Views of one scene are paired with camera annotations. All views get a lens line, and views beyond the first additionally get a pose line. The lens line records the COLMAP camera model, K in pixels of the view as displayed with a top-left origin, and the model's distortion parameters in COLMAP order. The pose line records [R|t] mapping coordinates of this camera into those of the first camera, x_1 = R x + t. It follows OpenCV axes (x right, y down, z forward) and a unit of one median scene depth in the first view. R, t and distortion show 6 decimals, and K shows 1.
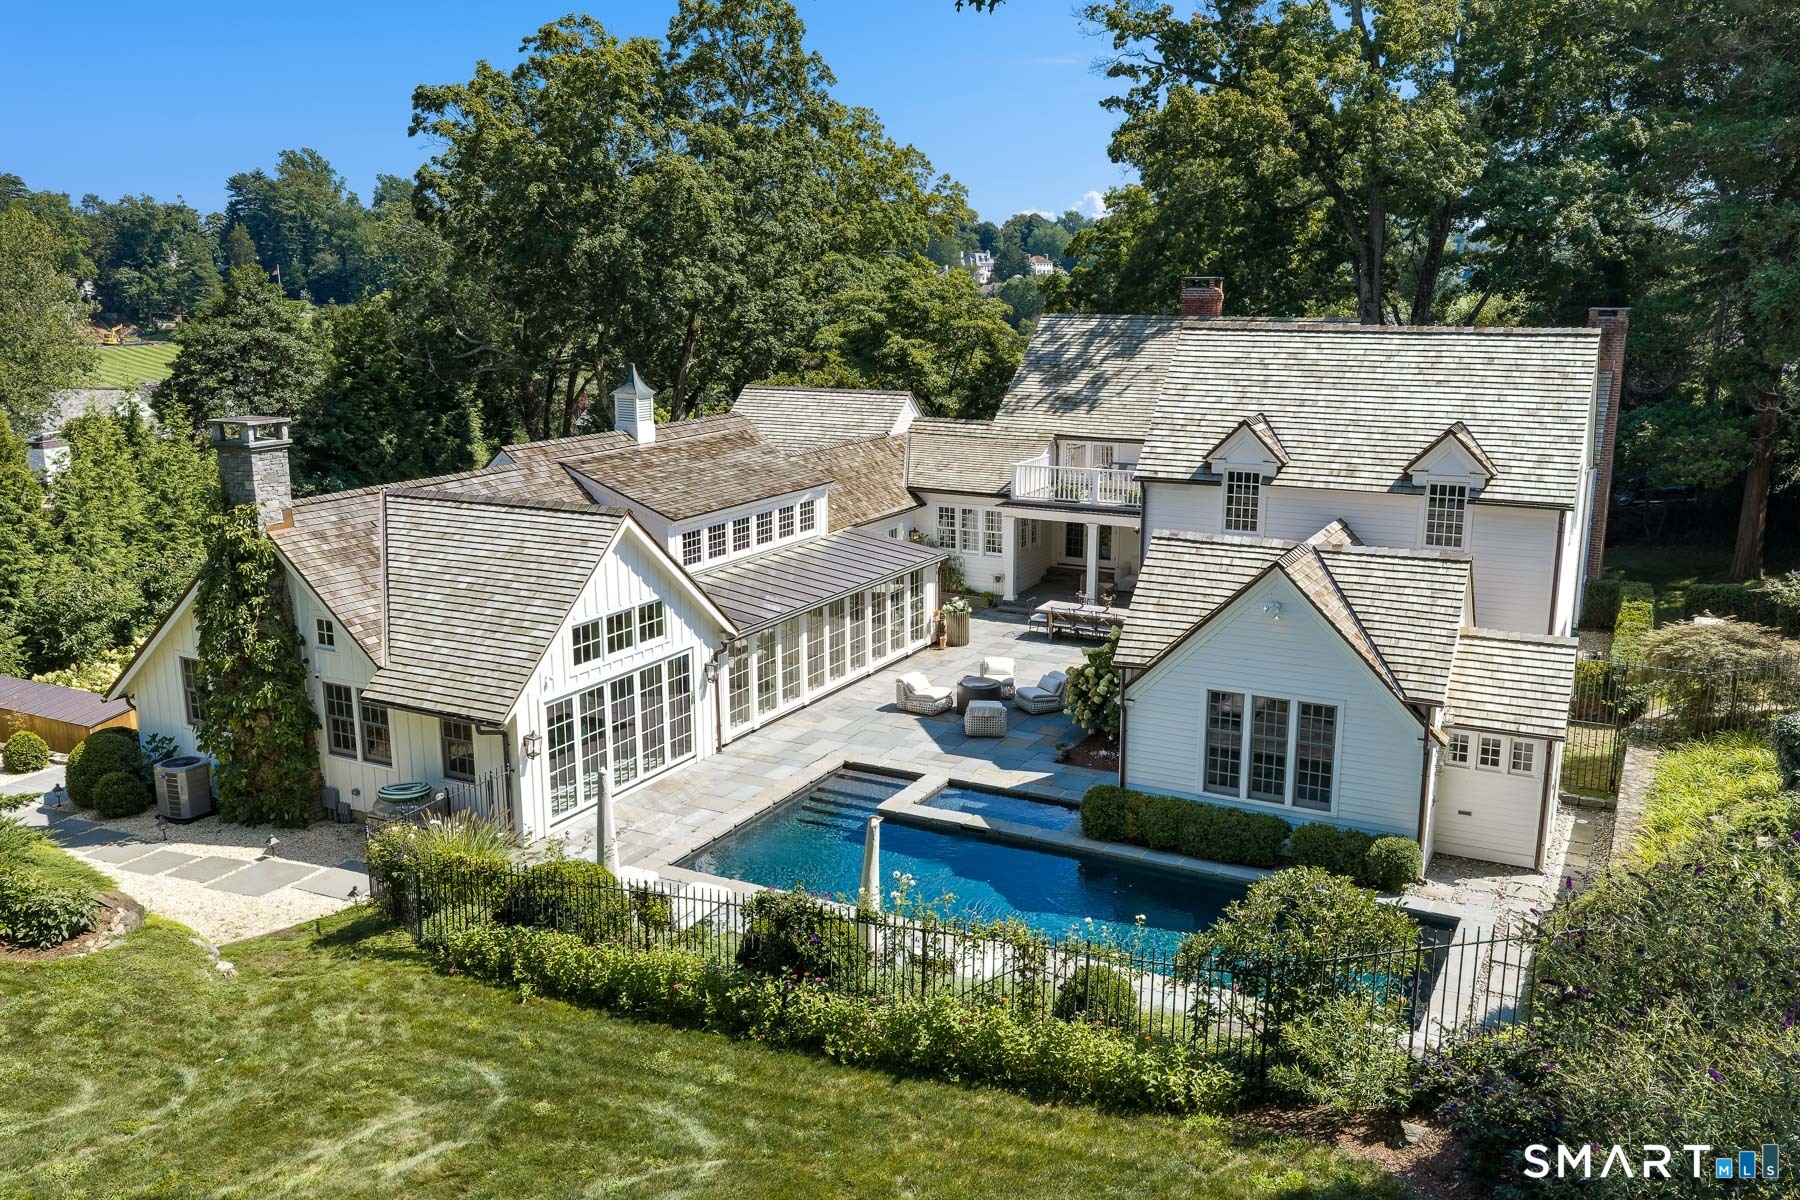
lens RADIAL K [[1510.5, 0, 900.0], [0, 1510.5, 600.0], [0, 0, 1]] dist [0.041656, -0.143613]
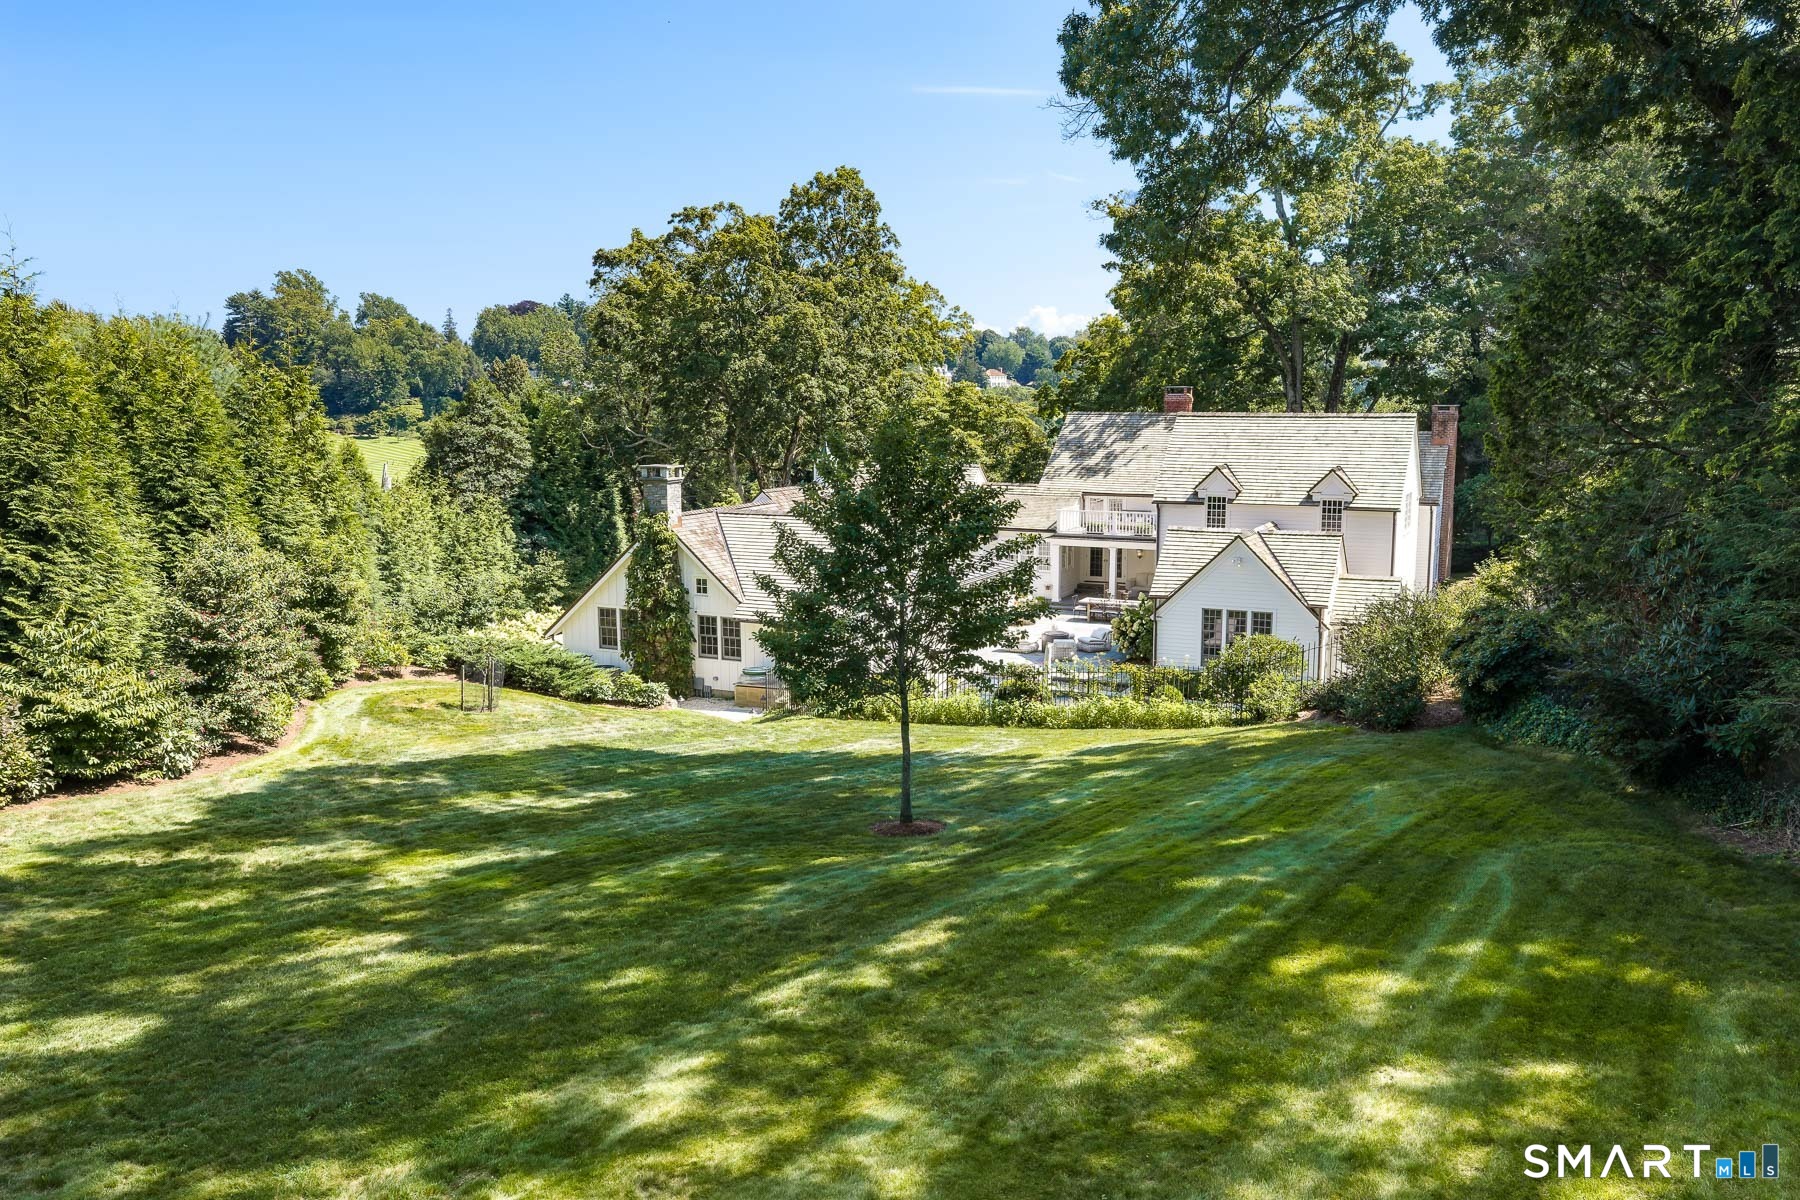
lens RADIAL K [[1510.5, 0, 900.0], [0, 1510.5, 600.0], [0, 0, 1]] dist [0.041656, -0.143613]
pose [[0.999451, -0.006551, 0.032490, -0.118581], [0.008875, 0.997373, -0.071896, 0.095442], [-0.031934, 0.072145, 0.996883, -0.434953]]
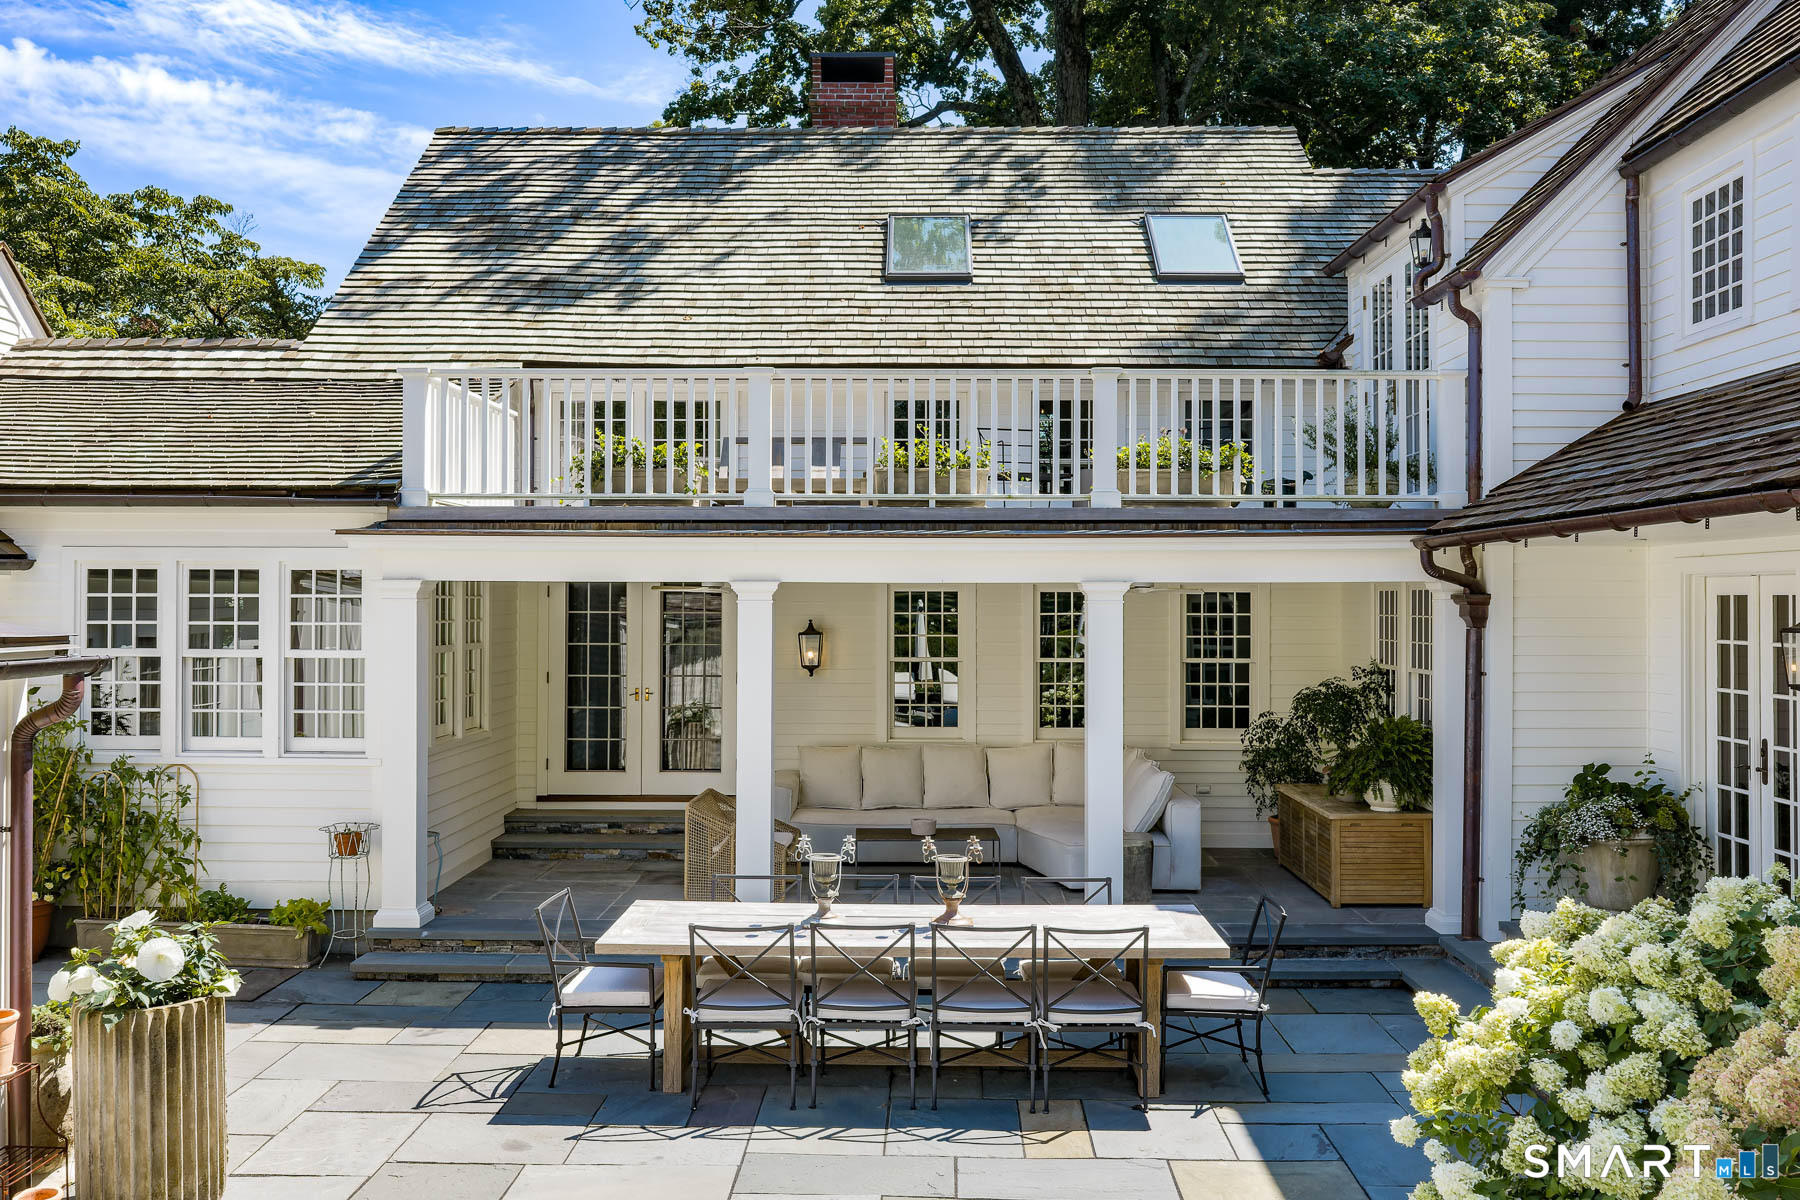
lens RADIAL K [[1563.7, 0, 900.0], [0, 1563.7, 600.0], [0, 0, 1]] dist [-0.048991, 0.000507]
pose [[0.895074, 0.002429, 0.445912, 0.030036], [0.094845, 0.976067, -0.195697, 0.004791], [-0.435715, 0.217456, 0.873422, 0.676584]]
